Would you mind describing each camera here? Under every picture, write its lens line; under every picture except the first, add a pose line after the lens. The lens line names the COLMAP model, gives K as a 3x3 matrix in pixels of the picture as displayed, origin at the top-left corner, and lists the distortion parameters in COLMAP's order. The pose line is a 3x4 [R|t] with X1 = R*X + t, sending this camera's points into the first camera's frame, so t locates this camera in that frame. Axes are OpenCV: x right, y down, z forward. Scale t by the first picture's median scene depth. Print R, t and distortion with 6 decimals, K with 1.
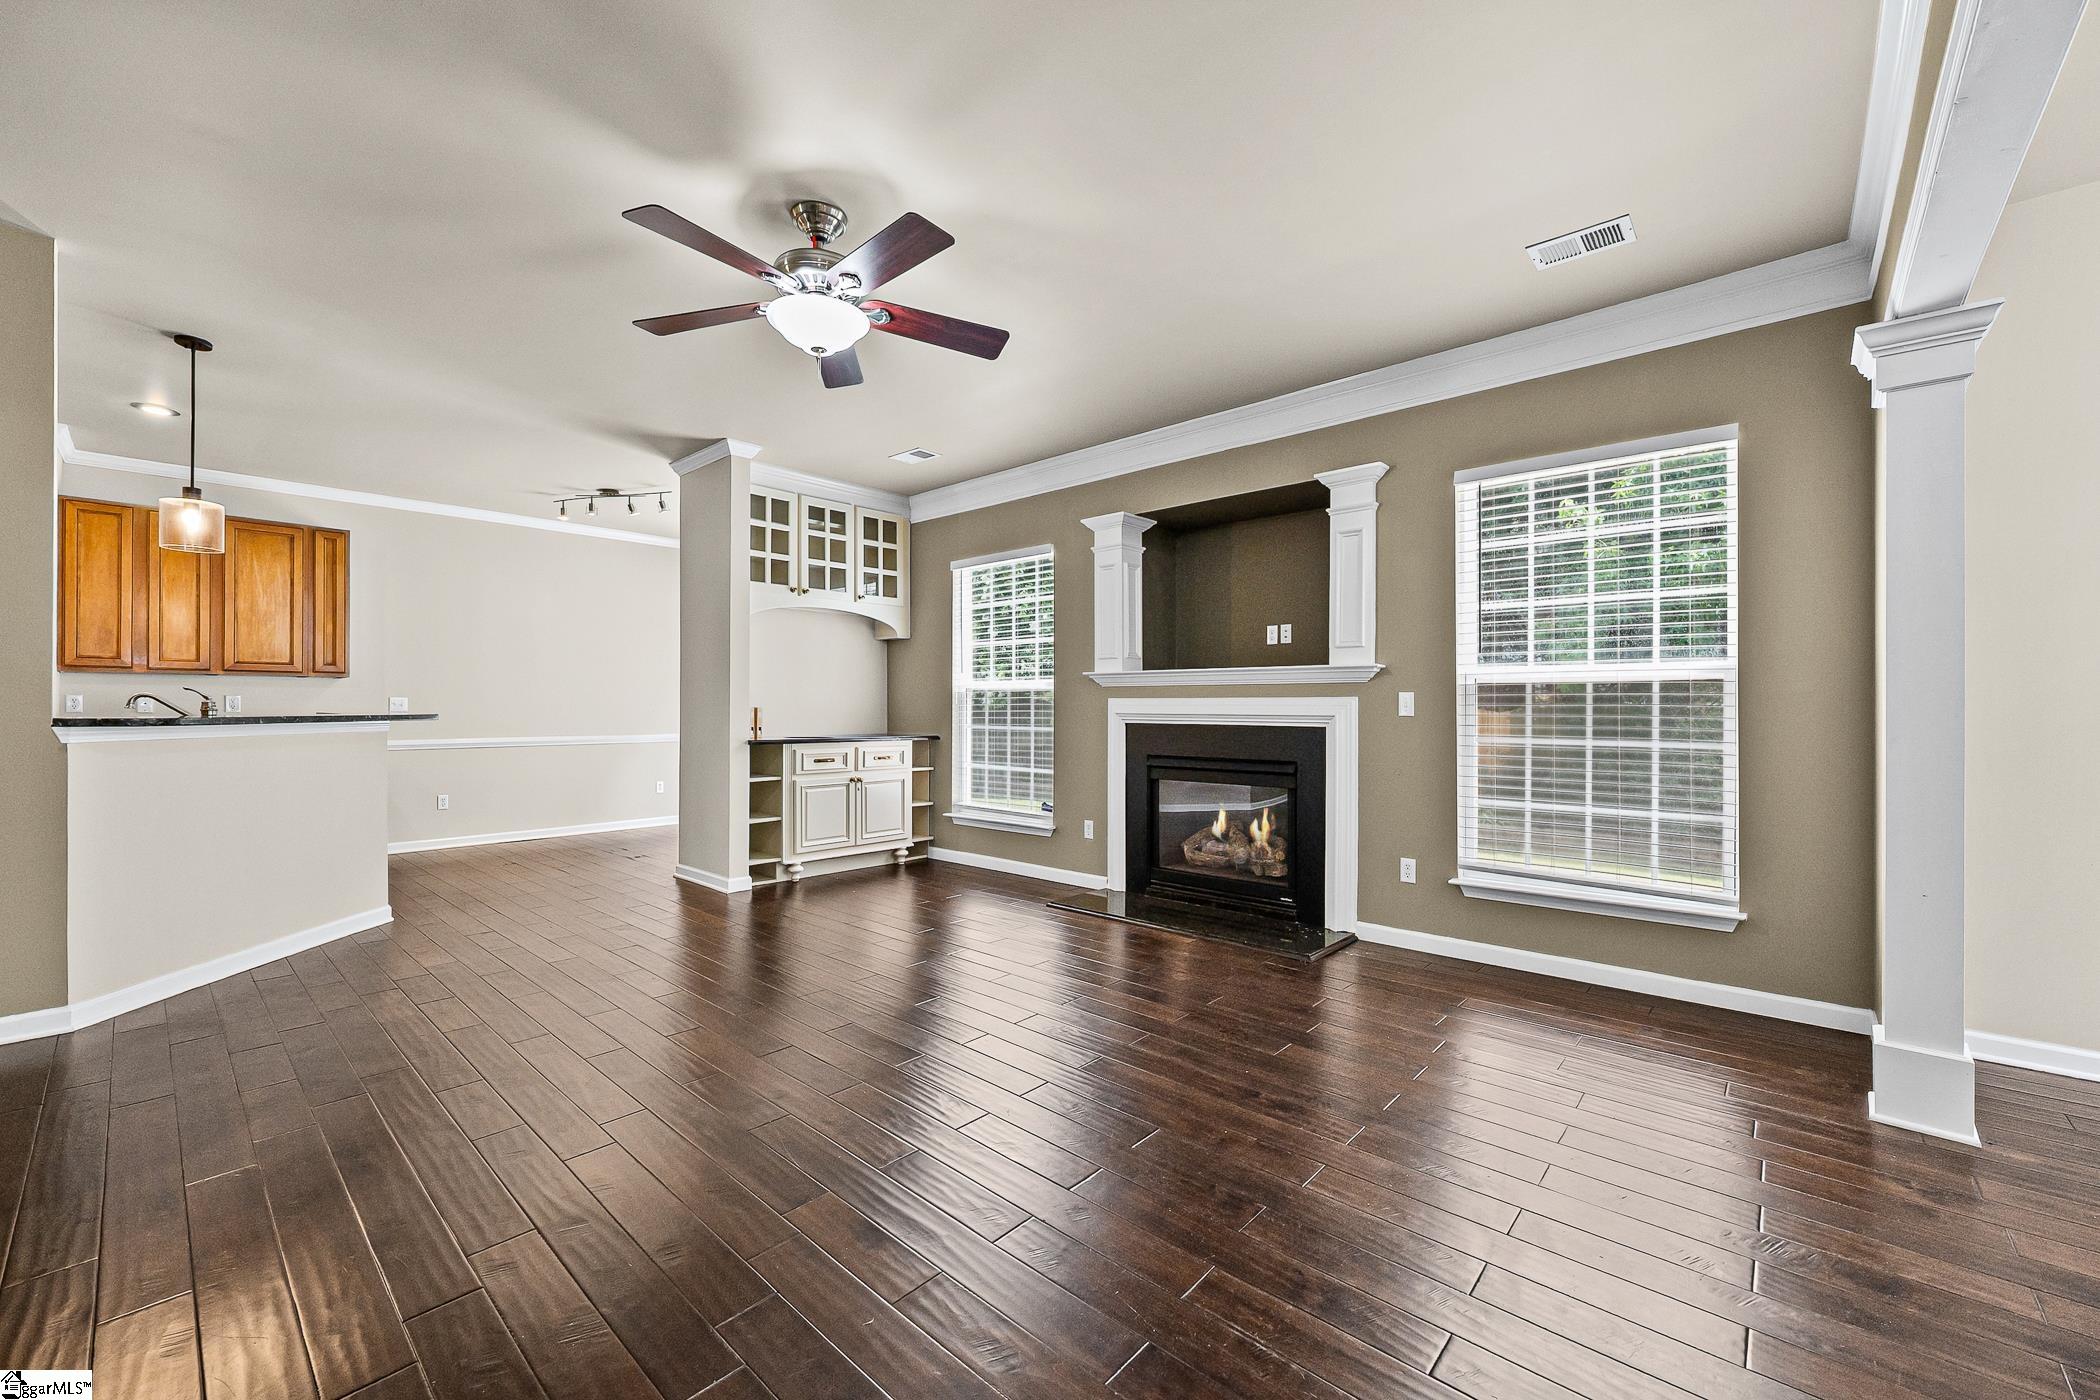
lens RADIAL K [[813.8, 0, 1050.0], [0, 813.8, 700.0], [0, 0, 1]] dist [0.000606, 0.000032]
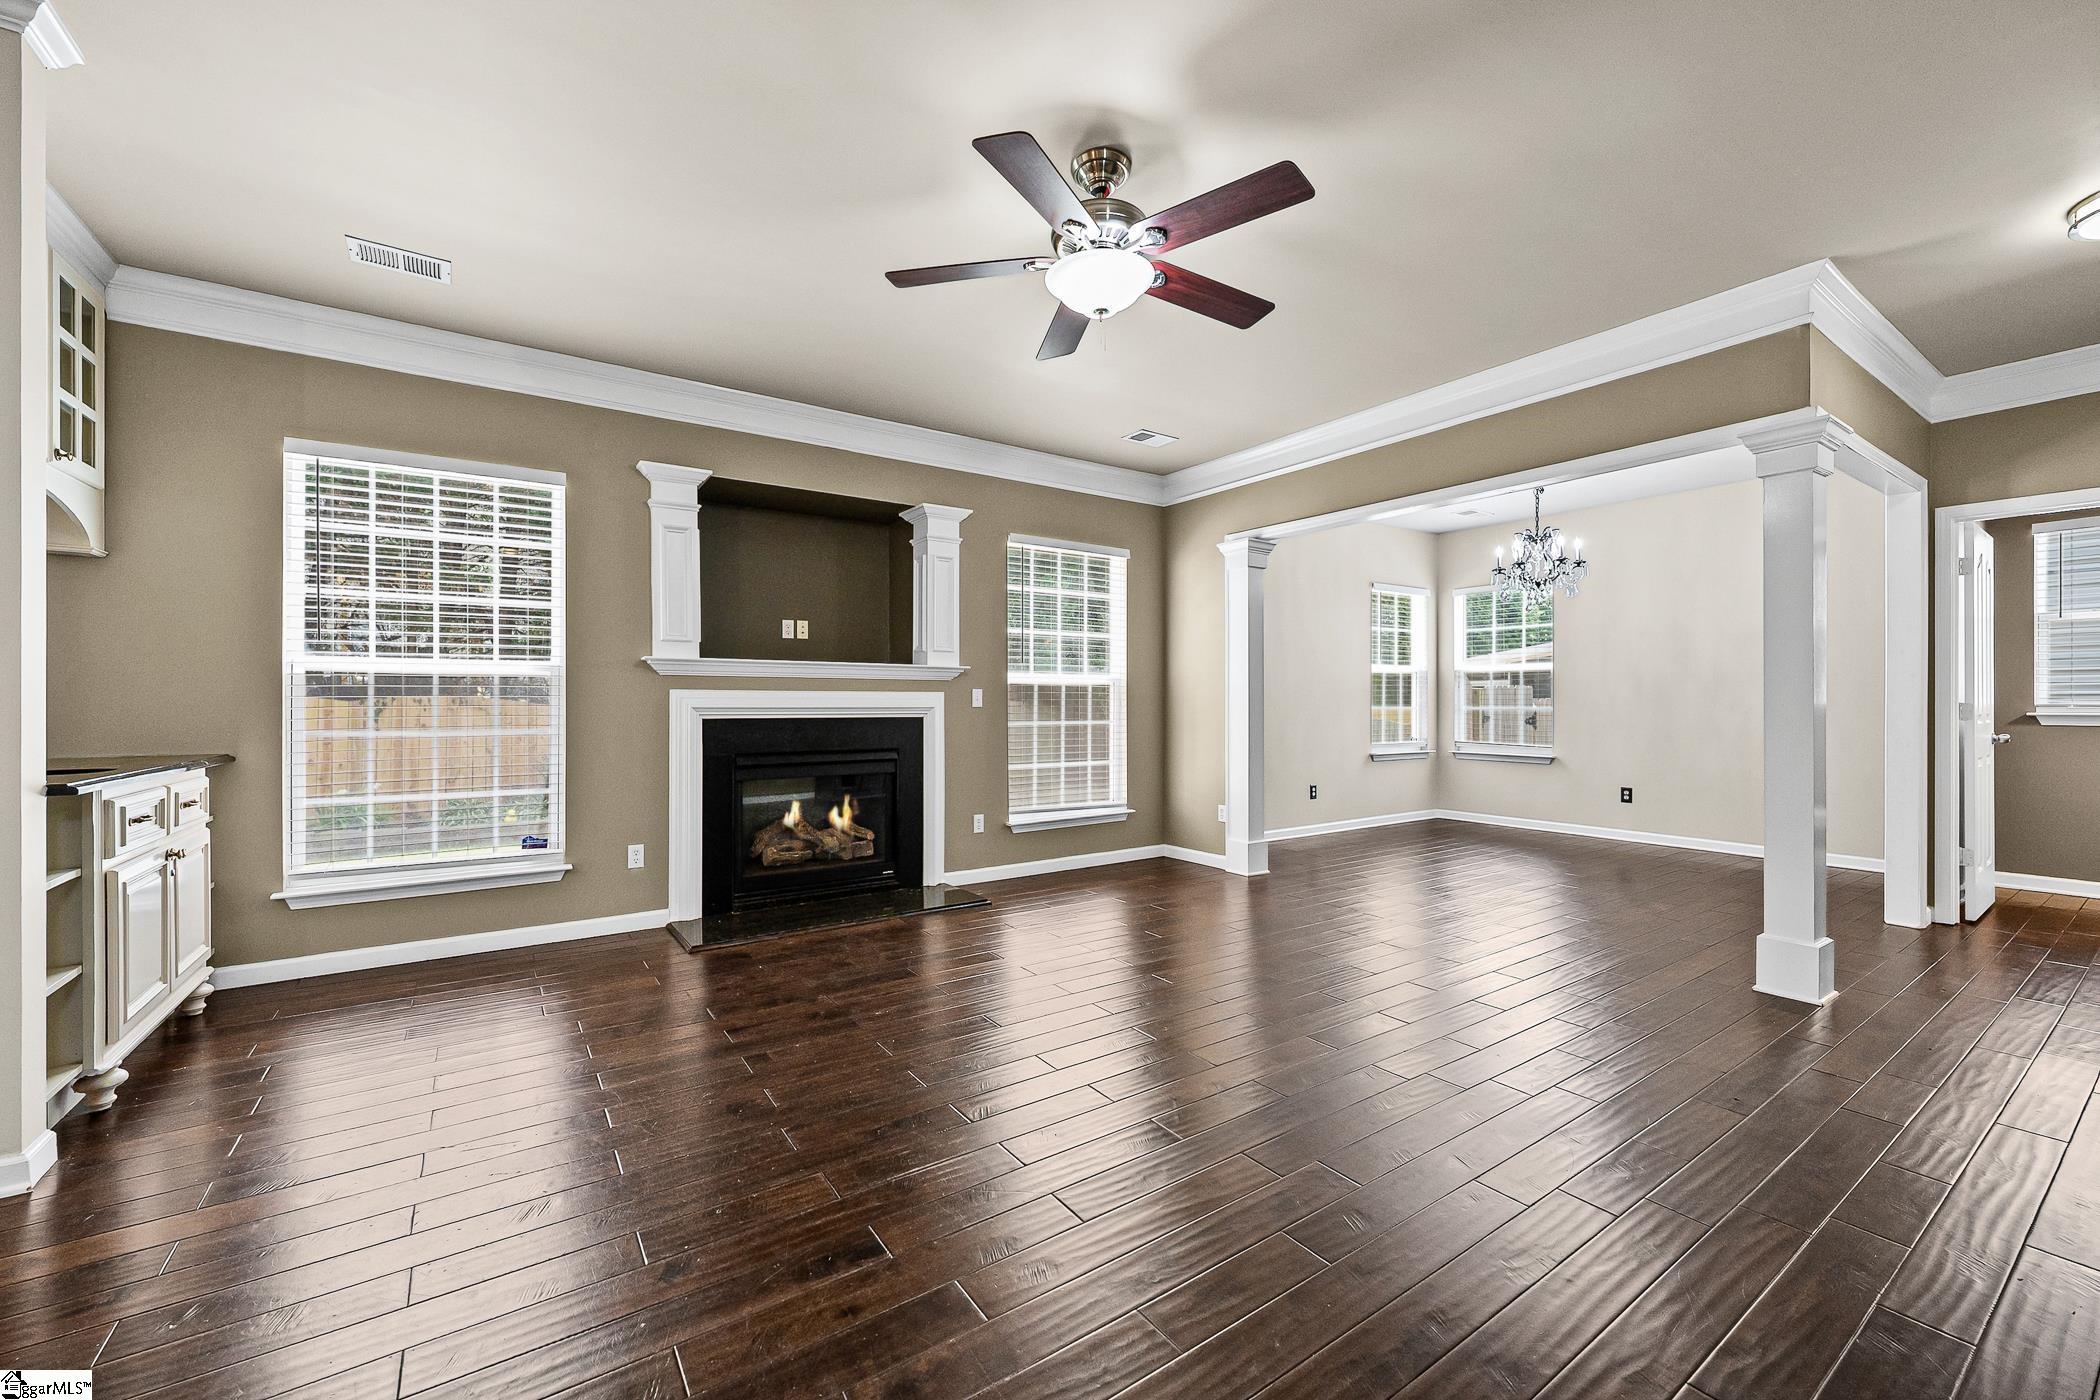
lens RADIAL K [[836.9, 0, 1047.0], [0, 836.9, 707.1], [0, 0, 1]] dist [0.000242, 0.000053]
pose [[0.244283, -0.005911, 0.969686, -0.697823], [-0.007643, 0.999939, 0.008020, 0.006238], [-0.969674, -0.009370, 0.244223, 0.458660]]
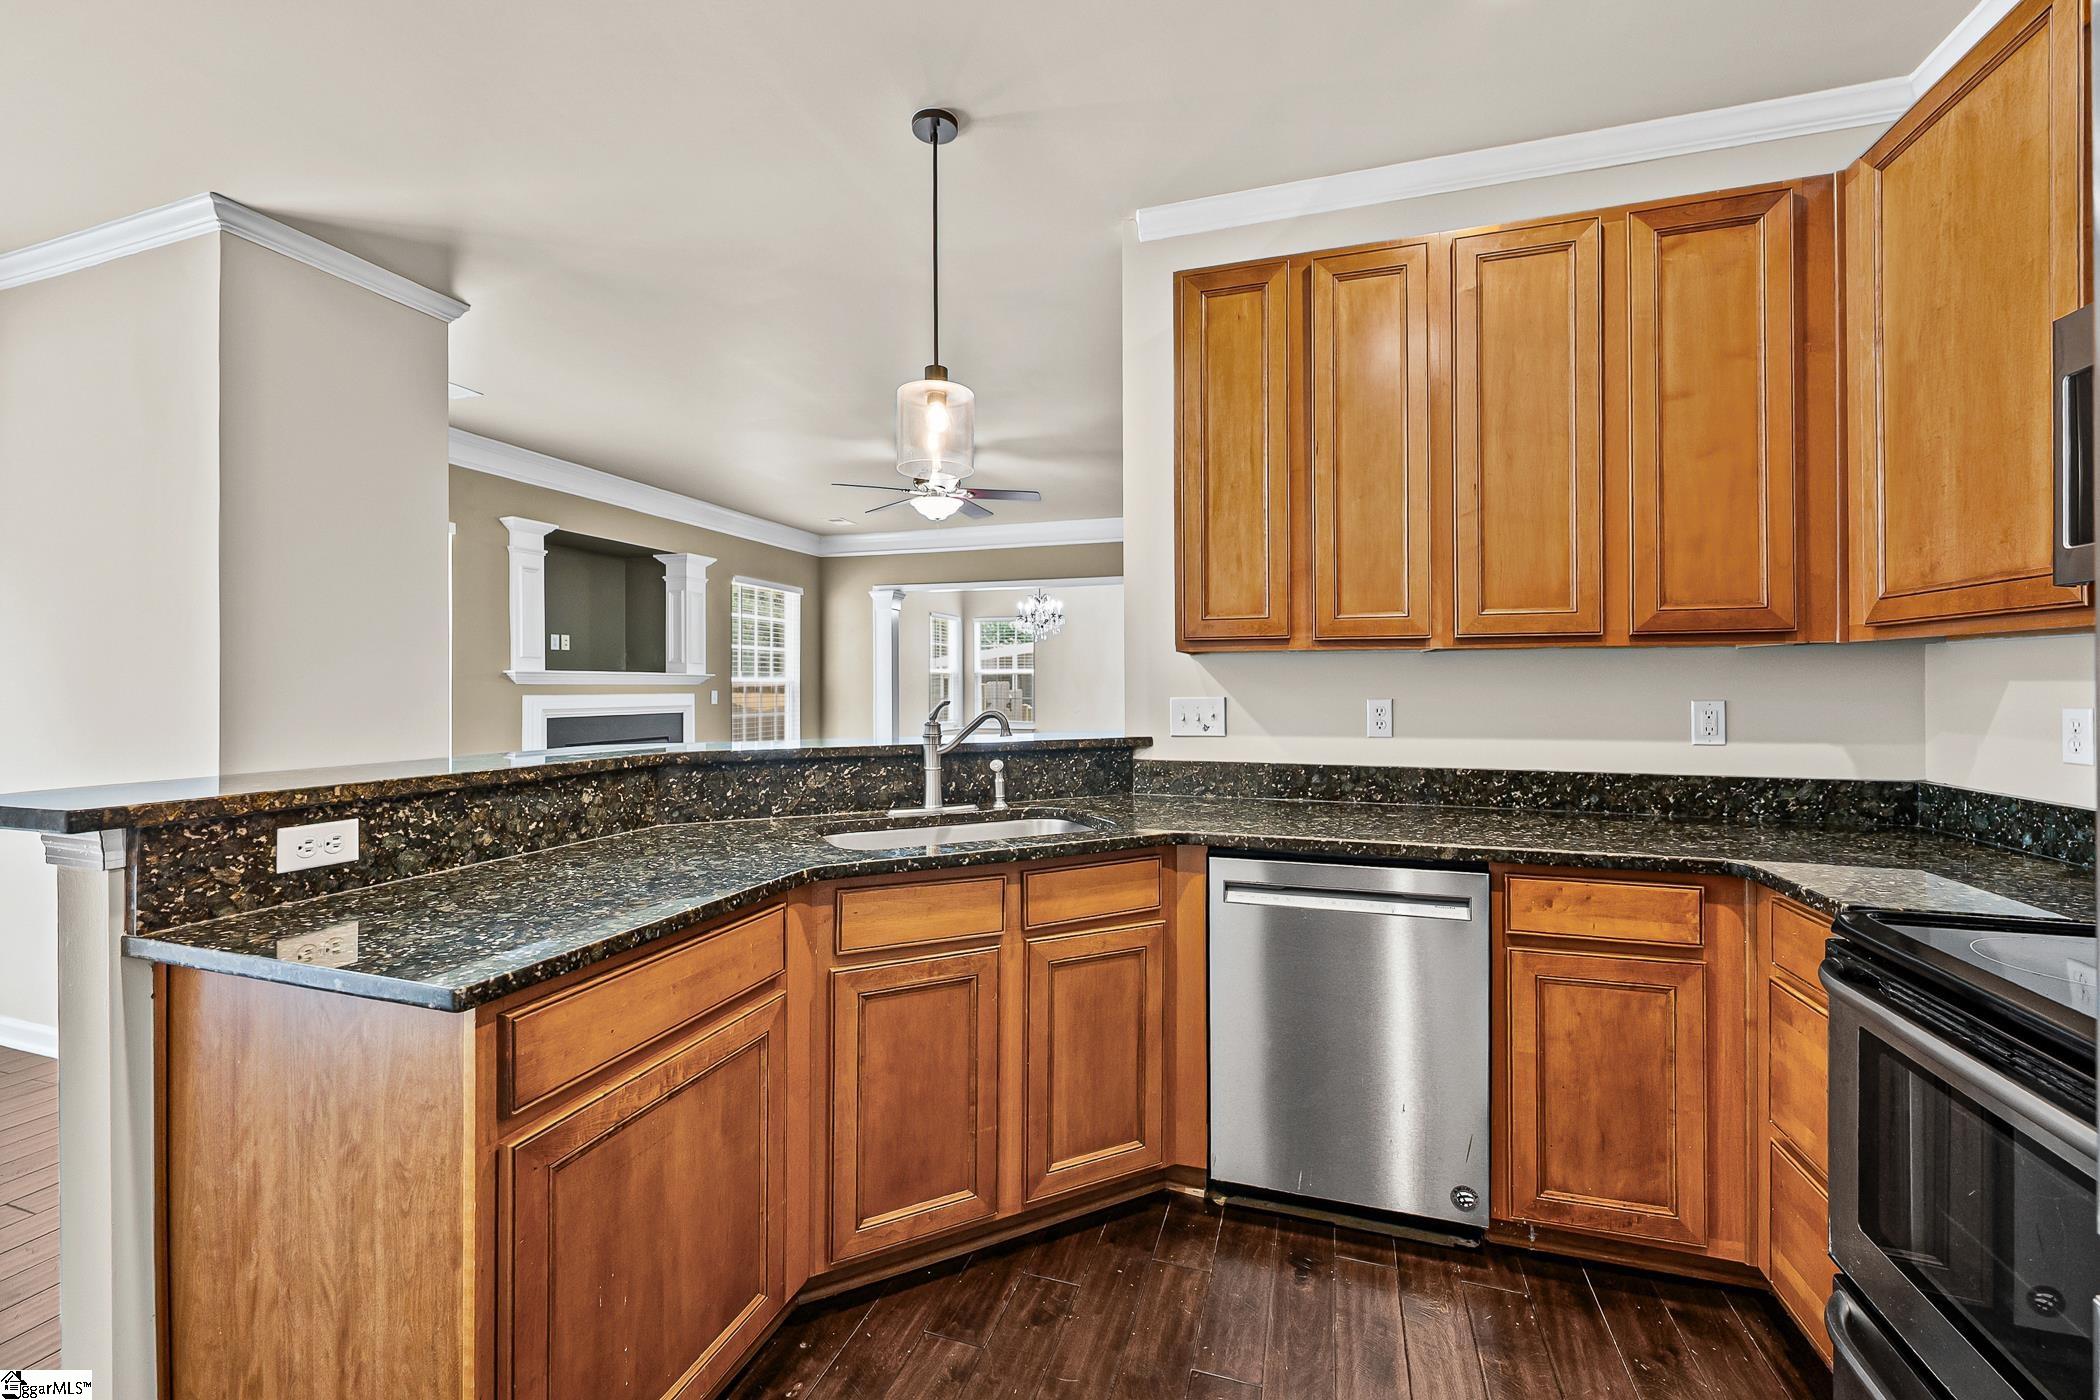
lens RADIAL K [[848.1, 0, 1050.7], [0, 848.1, 685.7], [0, 0, 1]] dist [-0.000968, -0.000124]
pose [[-0.400052, -0.001865, 0.916490, -1.267331], [-0.006820, 0.999976, -0.000943, -0.019760], [-0.916467, -0.006628, -0.400056, 0.876119]]
